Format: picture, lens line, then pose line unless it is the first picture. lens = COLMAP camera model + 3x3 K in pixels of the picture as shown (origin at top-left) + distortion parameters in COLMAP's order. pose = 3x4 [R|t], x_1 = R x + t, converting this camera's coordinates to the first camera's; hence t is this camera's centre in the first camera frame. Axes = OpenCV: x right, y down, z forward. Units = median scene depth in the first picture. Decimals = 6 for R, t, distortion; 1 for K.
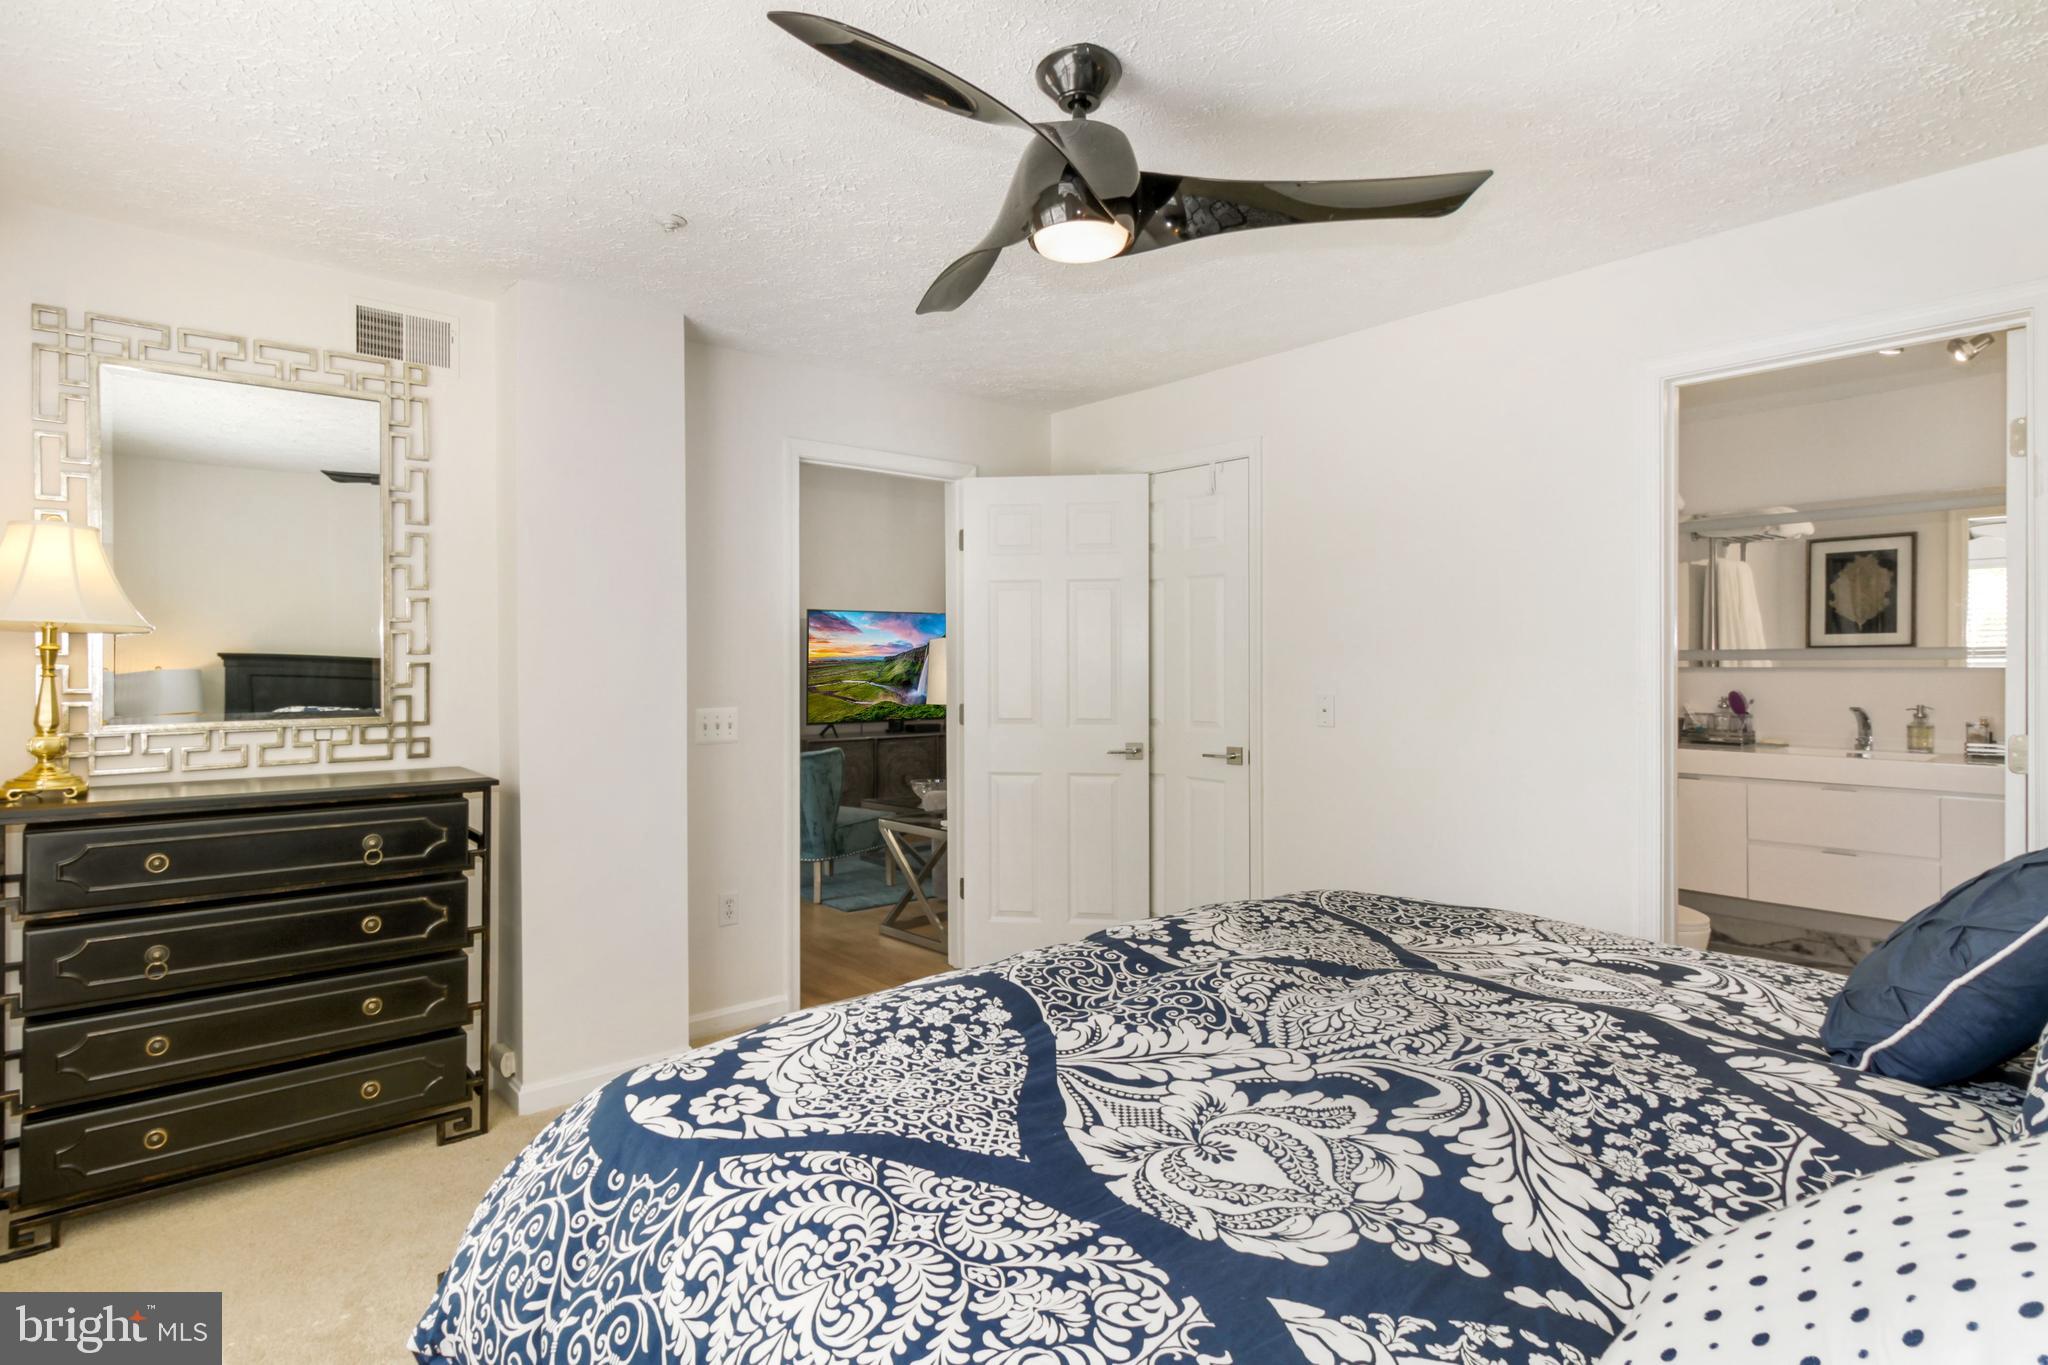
lens RADIAL K [[1055.4, 0, 1024.0], [0, 1055.4, 682.5], [0, 0, 1]] dist [0.002644, -0.000007]
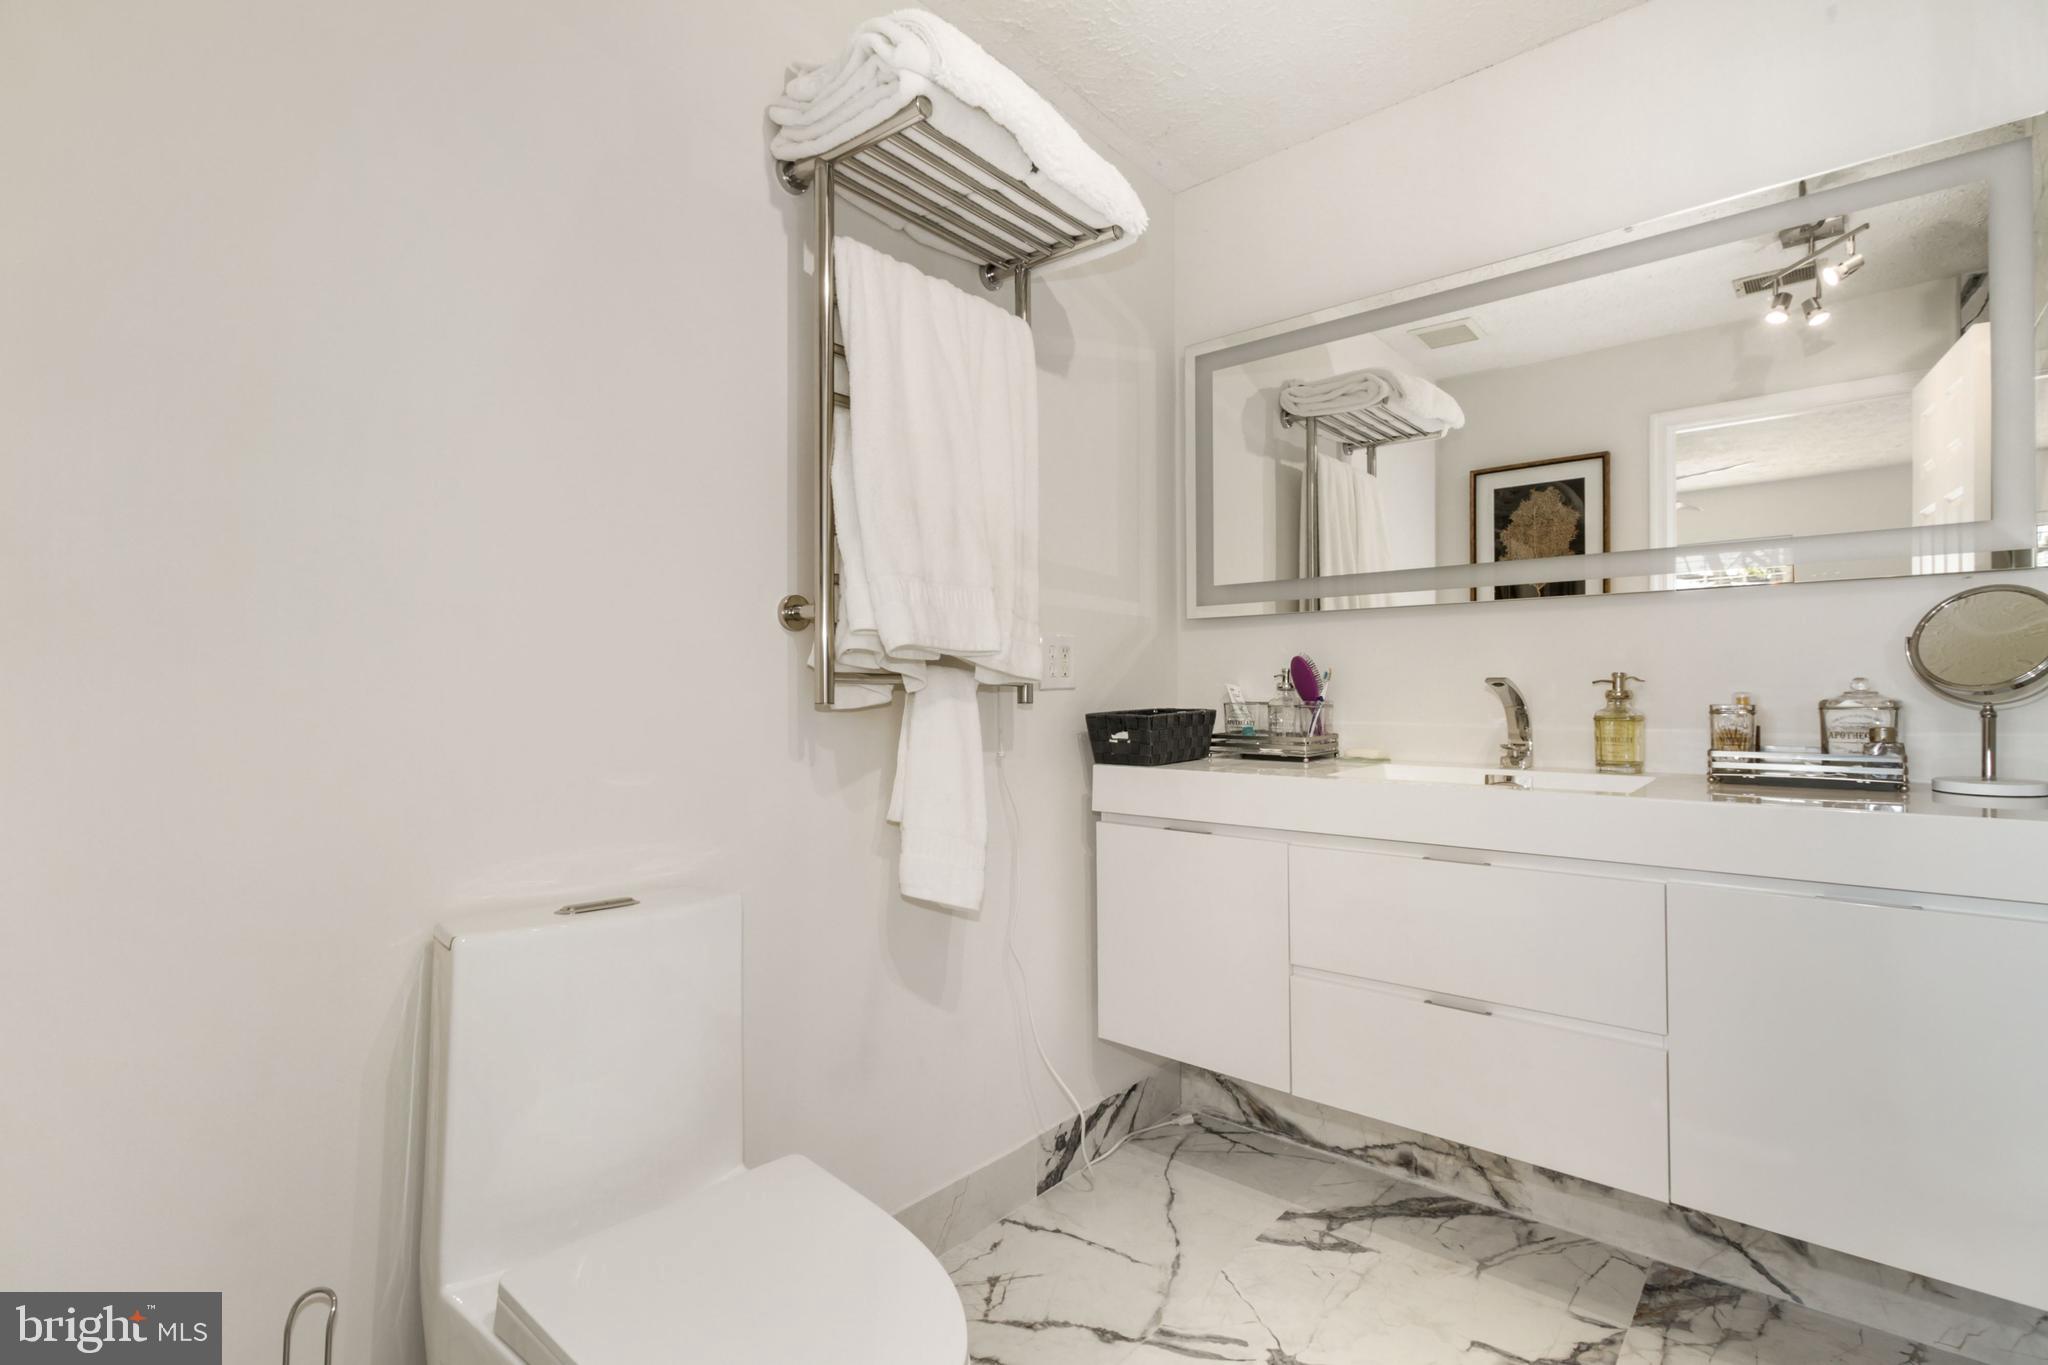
lens RADIAL K [[994.9, 0, 1033.6], [0, 994.9, 700.1], [0, 0, 1]] dist [0.000452, 0.000107]
pose [[0.984410, 0.004109, 0.175839, 0.495842], [-0.001653, 0.999899, -0.014113, 0.039049], [-0.175879, 0.013602, 0.984318, 0.588837]]
